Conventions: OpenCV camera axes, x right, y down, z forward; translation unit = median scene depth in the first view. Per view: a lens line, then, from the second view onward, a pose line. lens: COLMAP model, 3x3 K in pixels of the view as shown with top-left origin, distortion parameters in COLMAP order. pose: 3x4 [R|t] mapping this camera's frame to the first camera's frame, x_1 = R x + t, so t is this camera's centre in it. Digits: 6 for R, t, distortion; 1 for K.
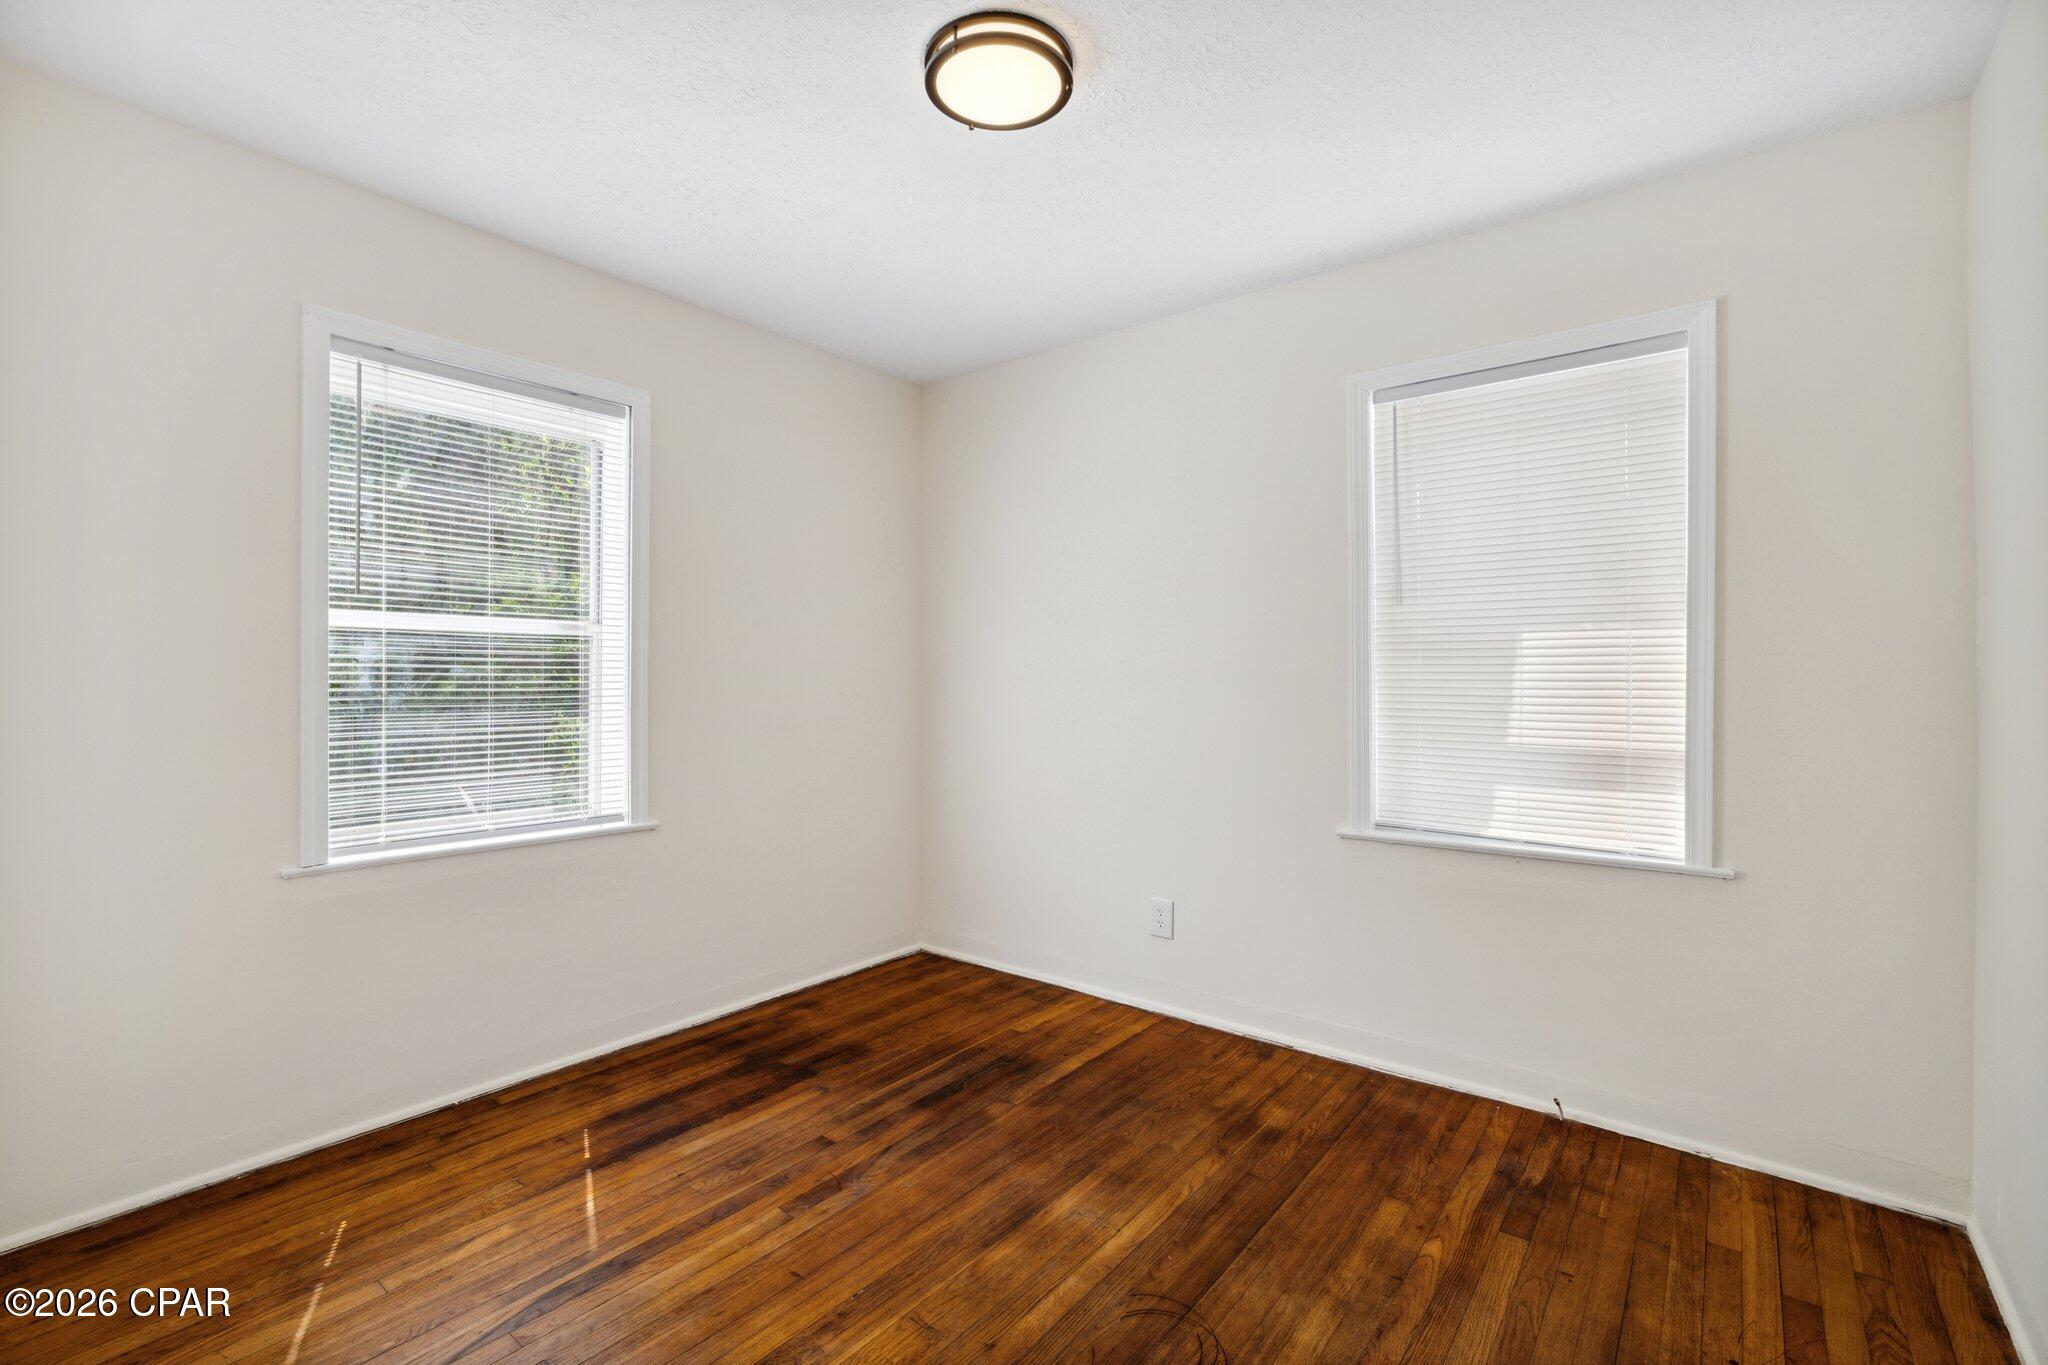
lens RADIAL K [[909.8, 0, 1029.3], [0, 909.8, 679.1], [0, 0, 1]] dist [-0.001531, -0.000671]
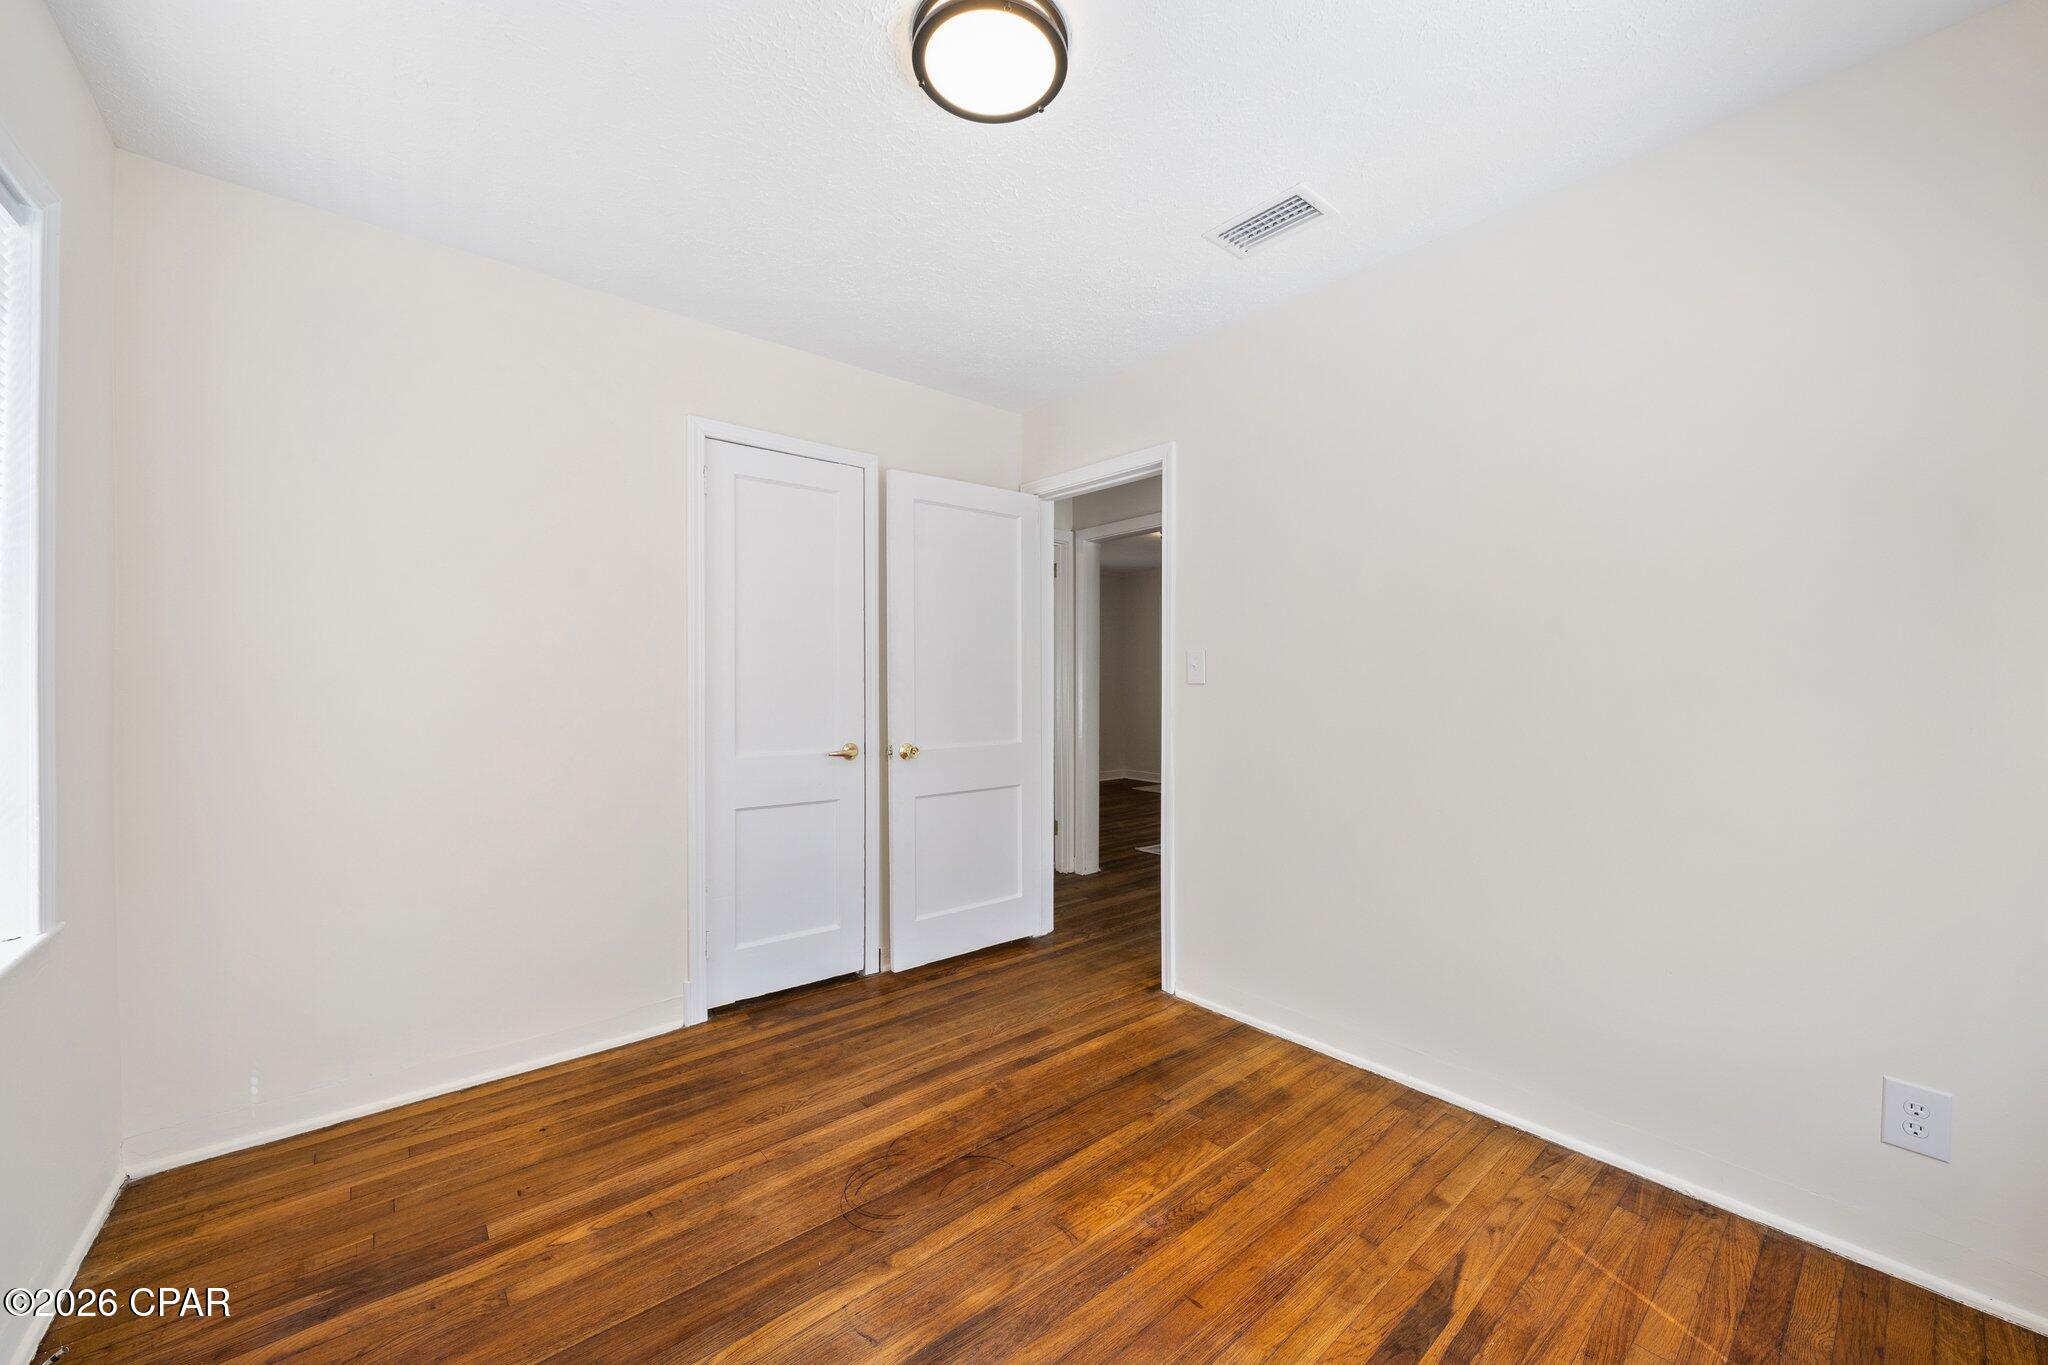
lens RADIAL K [[798.6, 0, 1027.1], [0, 798.6, 678.9], [0, 0, 1]] dist [-0.005731, -0.000597]
pose [[-0.980637, -0.003019, 0.195809, -0.250684], [-0.001843, 0.999979, 0.006189, -0.013197], [-0.195823, 0.005708, -0.980623, 1.902478]]
